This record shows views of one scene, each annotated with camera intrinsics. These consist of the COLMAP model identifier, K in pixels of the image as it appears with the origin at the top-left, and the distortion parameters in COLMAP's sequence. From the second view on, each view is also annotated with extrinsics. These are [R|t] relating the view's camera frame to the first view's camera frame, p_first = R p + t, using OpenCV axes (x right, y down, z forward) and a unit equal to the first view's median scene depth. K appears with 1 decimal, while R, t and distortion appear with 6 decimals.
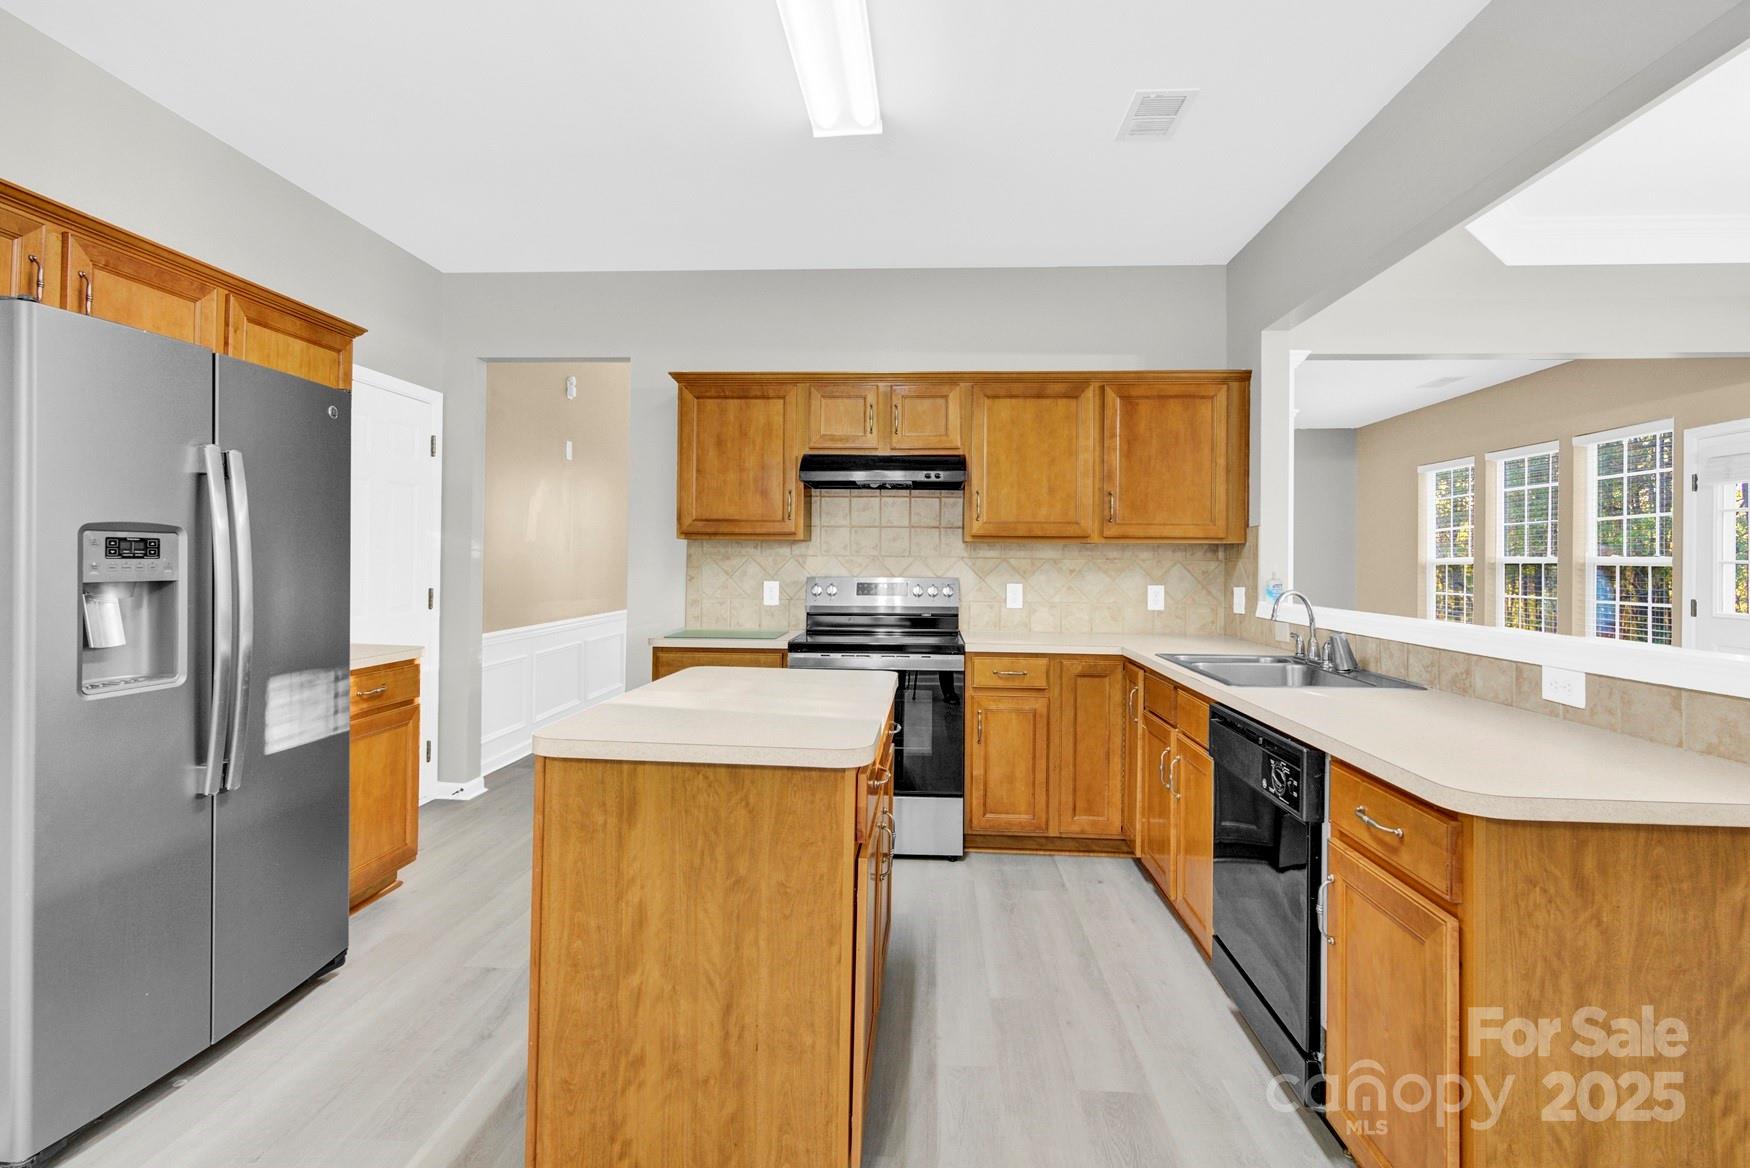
lens RADIAL K [[821.0, 0, 874.9], [0, 821.0, 562.2], [0, 0, 1]] dist [-0.001070, 0.000185]
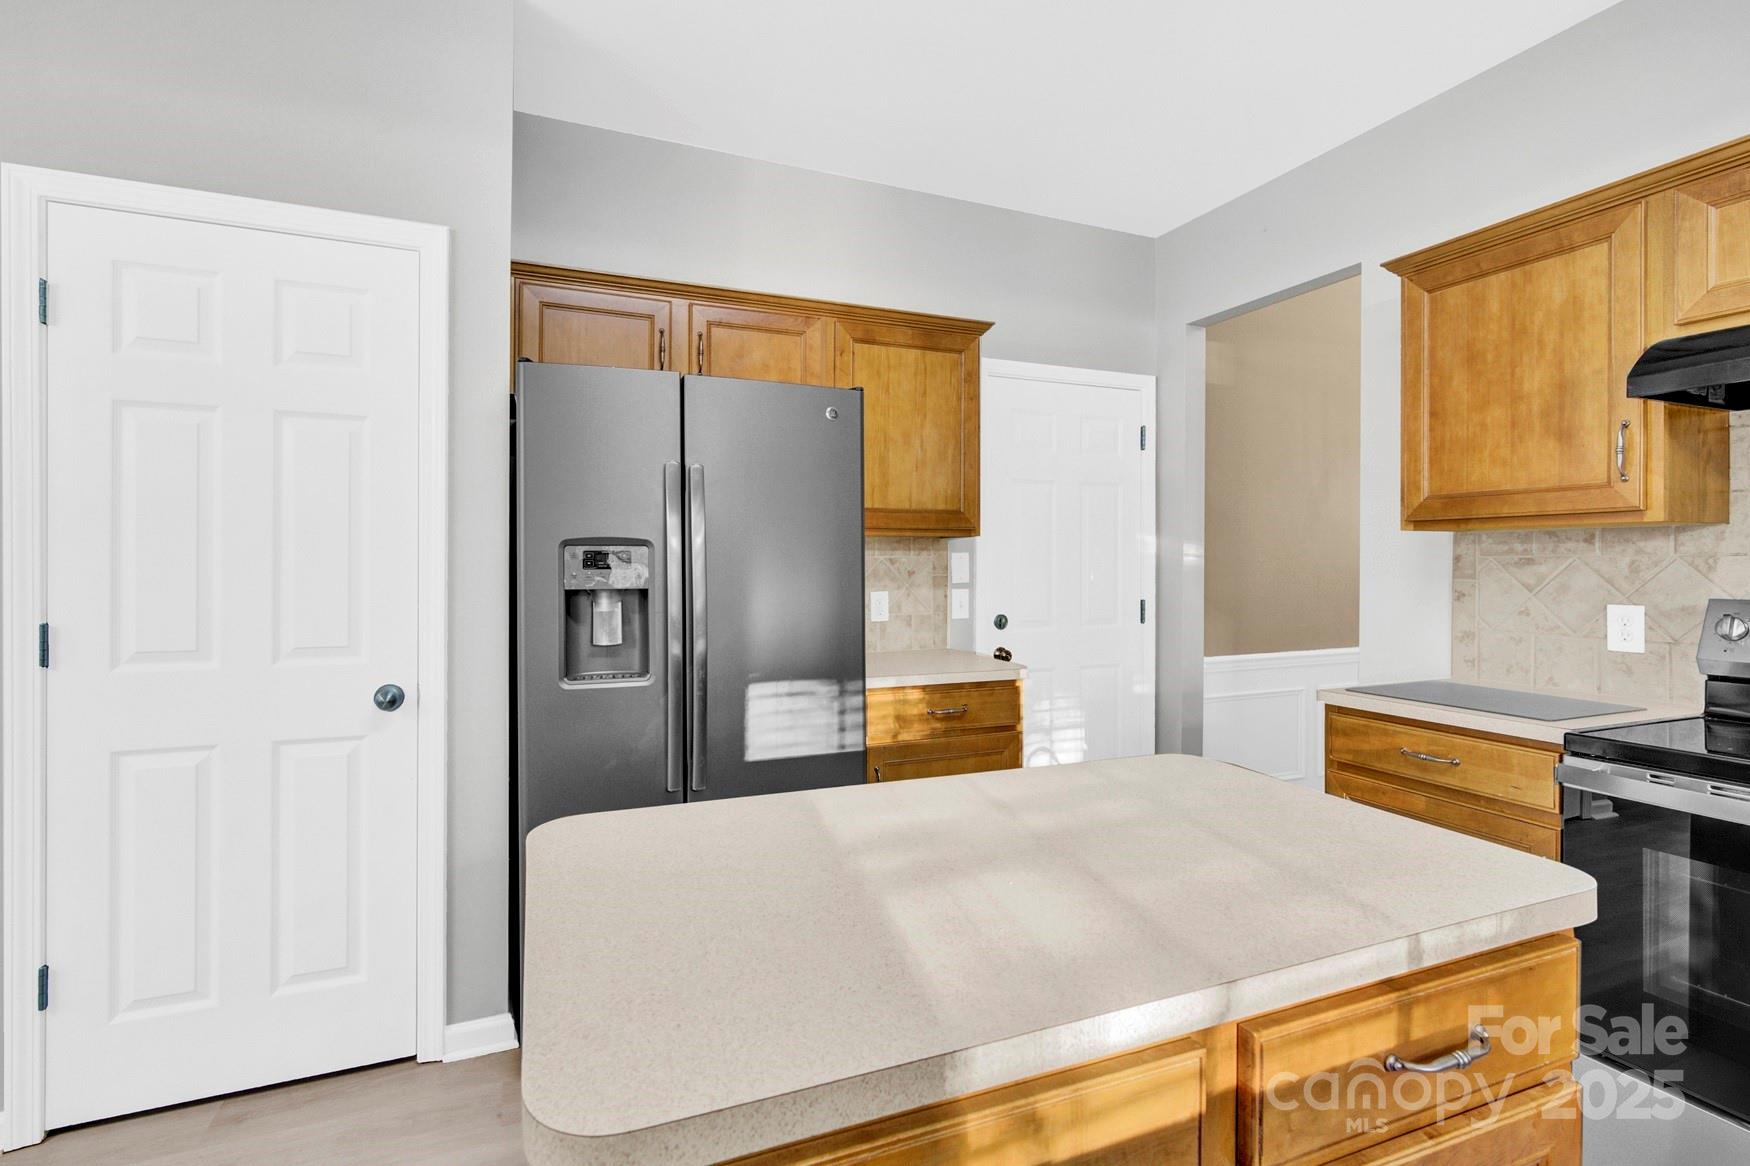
lens RADIAL K [[830.4, 0, 874.6], [0, 830.4, 566.6], [0, 0, 1]] dist [0.000542, 0.001610]
pose [[0.452441, -0.005429, -0.891778, 0.201655], [0.003831, 0.999984, -0.004144, -0.001172], [0.891786, -0.001541, 0.452455, 0.554861]]
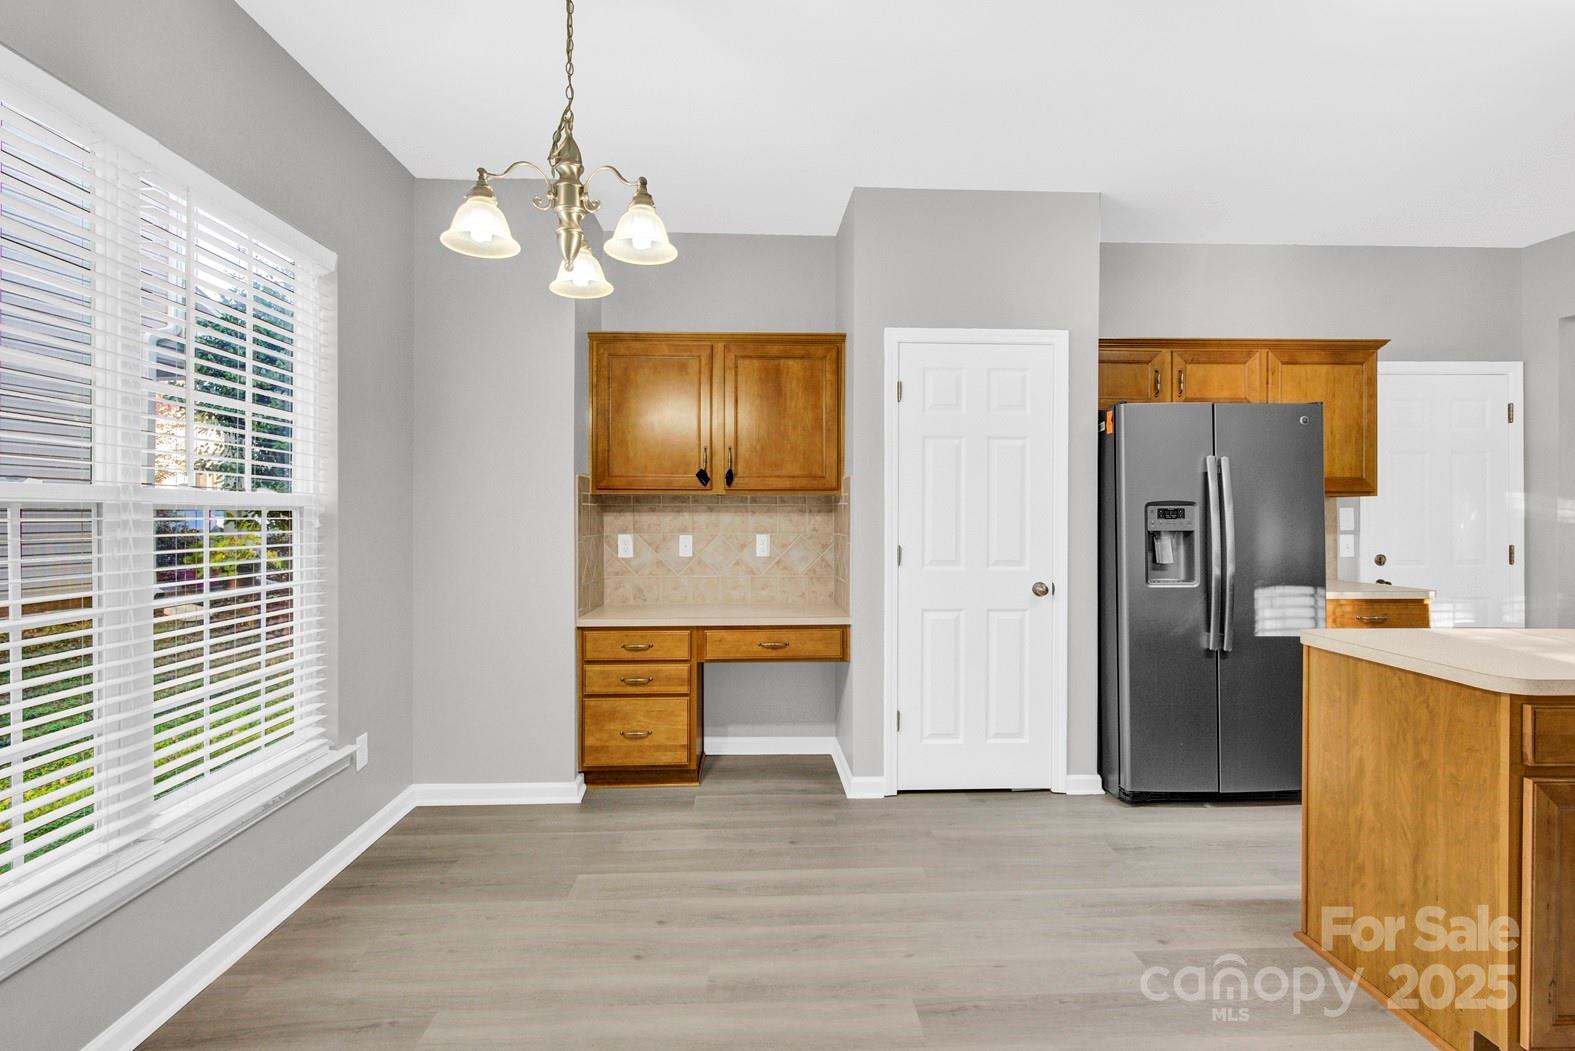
lens RADIAL K [[747.4, 0, 787.2], [0, 747.4, 510.8], [0, 0, 1]] dist [0.000542, 0.001610]
pose [[0.111581, -0.016546, -0.993618, 0.535948], [0.001813, 0.999863, -0.016446, 0.002114], [0.993754, 0.000033, 0.111595, -0.082252]]
